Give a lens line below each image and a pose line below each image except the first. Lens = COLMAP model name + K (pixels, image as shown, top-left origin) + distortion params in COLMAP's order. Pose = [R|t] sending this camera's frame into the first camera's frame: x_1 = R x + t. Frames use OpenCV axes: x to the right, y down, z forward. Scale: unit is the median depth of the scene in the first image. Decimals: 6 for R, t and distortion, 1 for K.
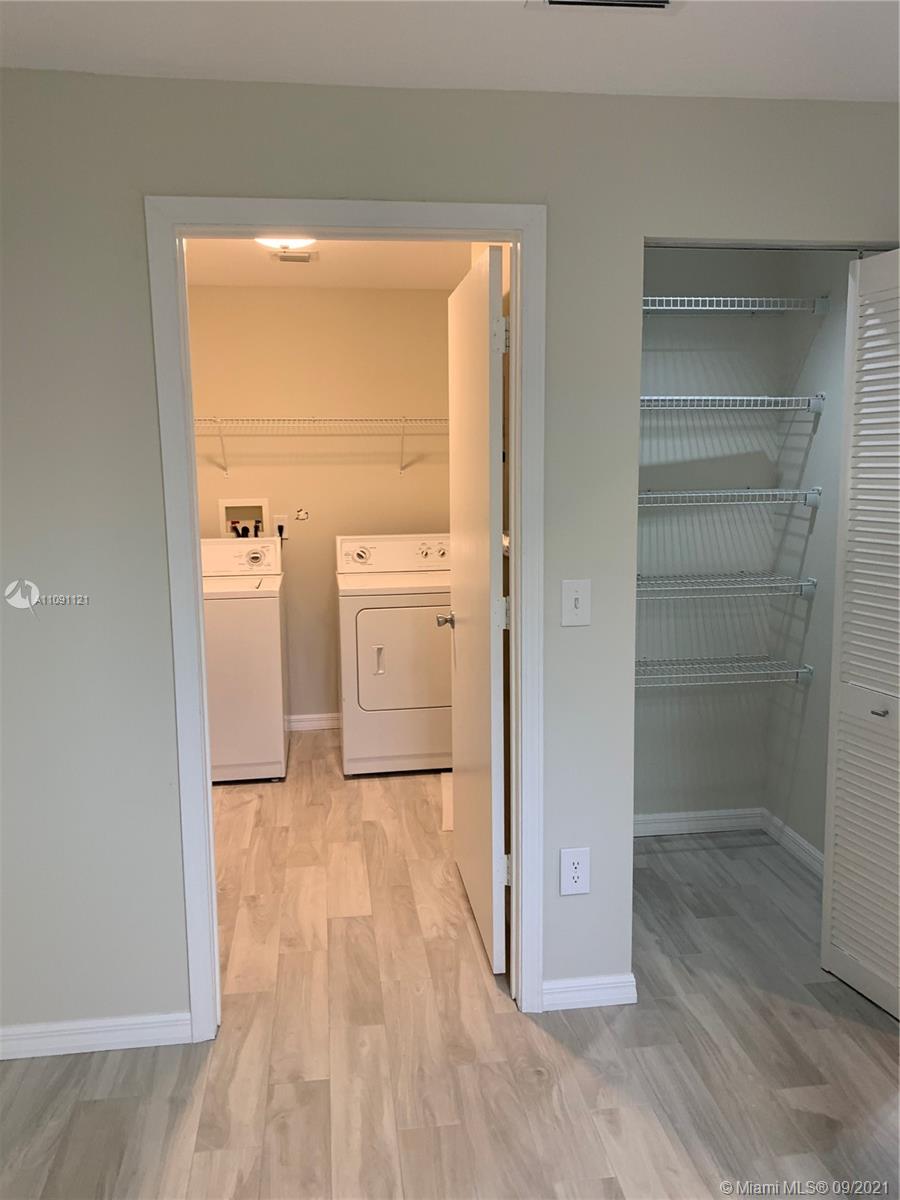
lens RADIAL K [[918.9, 0, 454.7], [0, 918.9, 596.3], [0, 0, 1]] dist [0.012324, -0.002653]
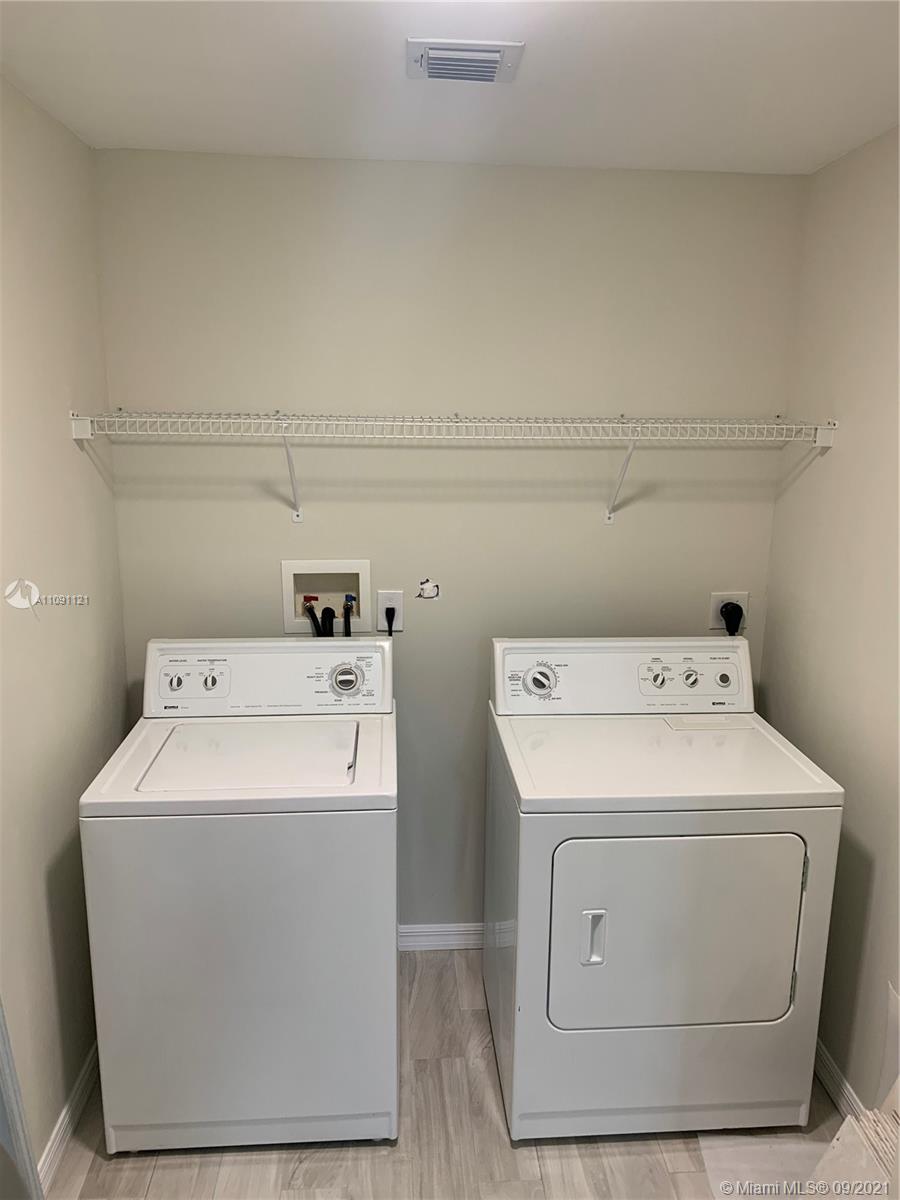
lens RADIAL K [[918.9, 0, 446.7], [0, 918.9, 605.0], [0, 0, 1]] dist [0.012324, -0.002653]
pose [[0.996005, 0.036246, -0.081616, -0.113716], [-0.029696, 0.996345, 0.080087, -0.129003], [0.084220, -0.077344, 0.993441, 0.464134]]
